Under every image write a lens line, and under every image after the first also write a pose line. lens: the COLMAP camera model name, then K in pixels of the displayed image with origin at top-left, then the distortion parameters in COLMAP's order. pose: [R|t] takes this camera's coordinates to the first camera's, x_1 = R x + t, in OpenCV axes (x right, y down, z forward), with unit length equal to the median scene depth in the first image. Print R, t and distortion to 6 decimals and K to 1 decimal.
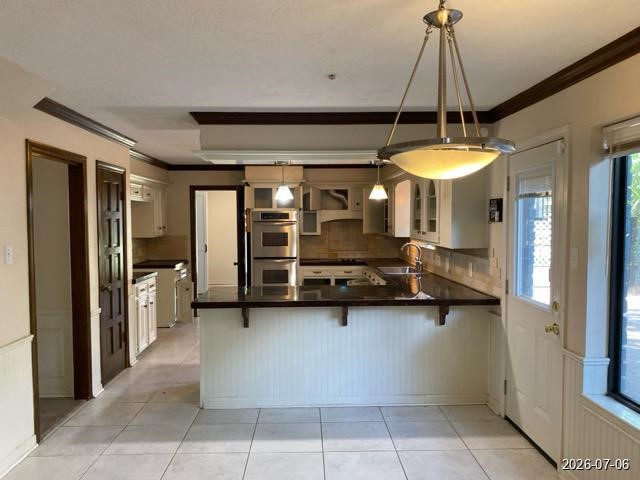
lens RADIAL K [[500.8, 0, 317.5], [0, 500.8, 245.7], [0, 0, 1]] dist [0.064778, -0.091882]
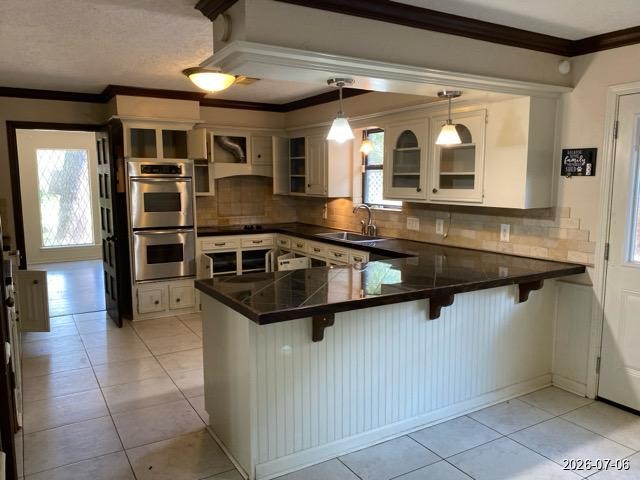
lens RADIAL K [[505.5, 0, 317.1], [0, 505.5, 247.4], [0, 0, 1]] dist [-0.001176, 0.003237]
pose [[0.875053, -0.059767, 0.480324, -0.363594], [0.021274, 0.996137, 0.085193, -0.007562], [-0.483560, -0.064330, 0.872944, 0.373854]]
